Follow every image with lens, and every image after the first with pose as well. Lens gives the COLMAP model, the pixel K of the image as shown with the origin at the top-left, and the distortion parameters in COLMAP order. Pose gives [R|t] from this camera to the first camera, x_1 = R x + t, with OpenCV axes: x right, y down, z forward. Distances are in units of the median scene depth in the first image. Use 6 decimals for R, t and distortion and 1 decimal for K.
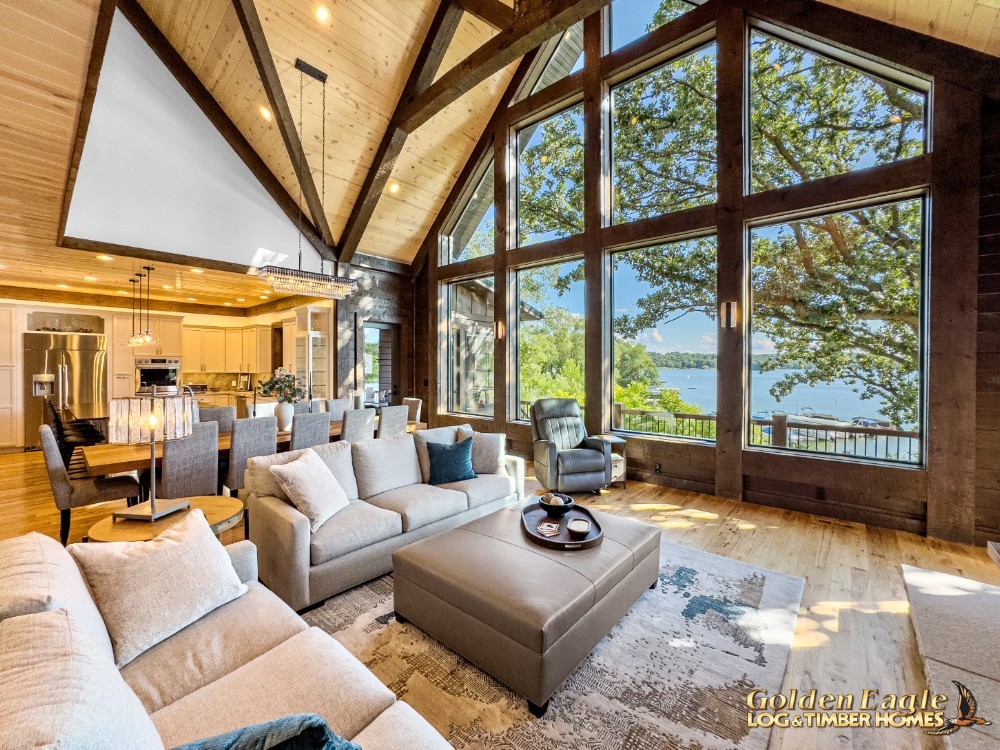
lens RADIAL K [[405.5, 0, 497.1], [0, 405.5, 370.0], [0, 0, 1]] dist [-0.000107, 0.000087]
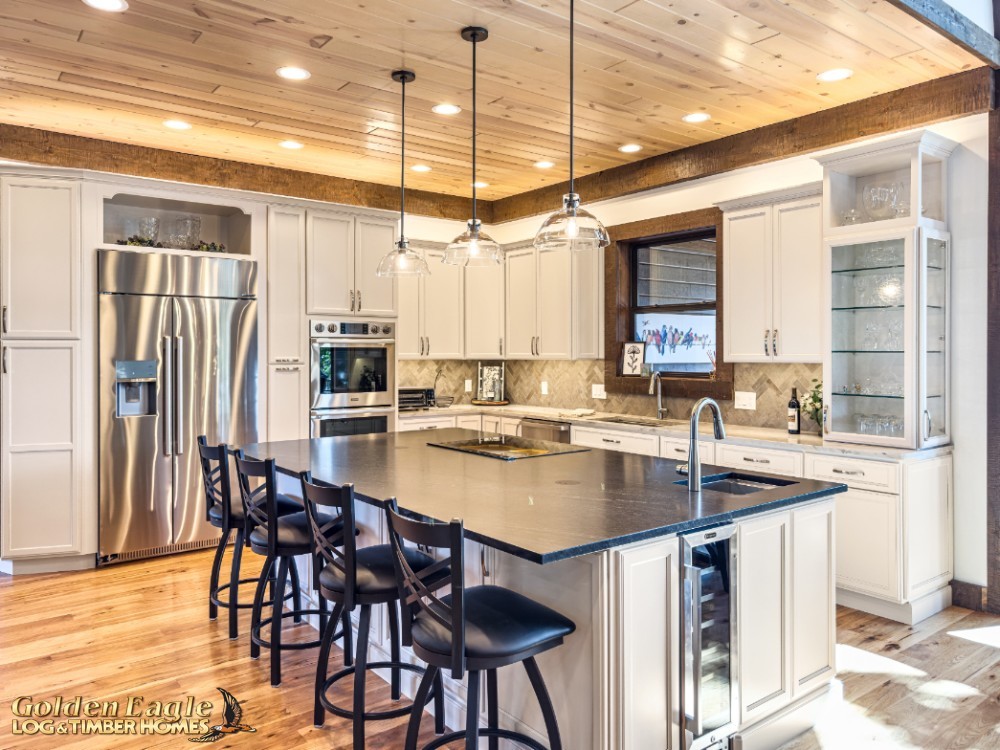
lens RADIAL K [[719.6, 0, 500.0], [0, 719.6, 375.0], [0, 0, 1]] dist [0.001226, -0.000301]
pose [[0.980204, 0.004182, -0.197946, -0.550356], [0.000502, 0.999721, 0.023607, 0.005861], [0.197989, -0.023239, 0.979929, 0.350170]]
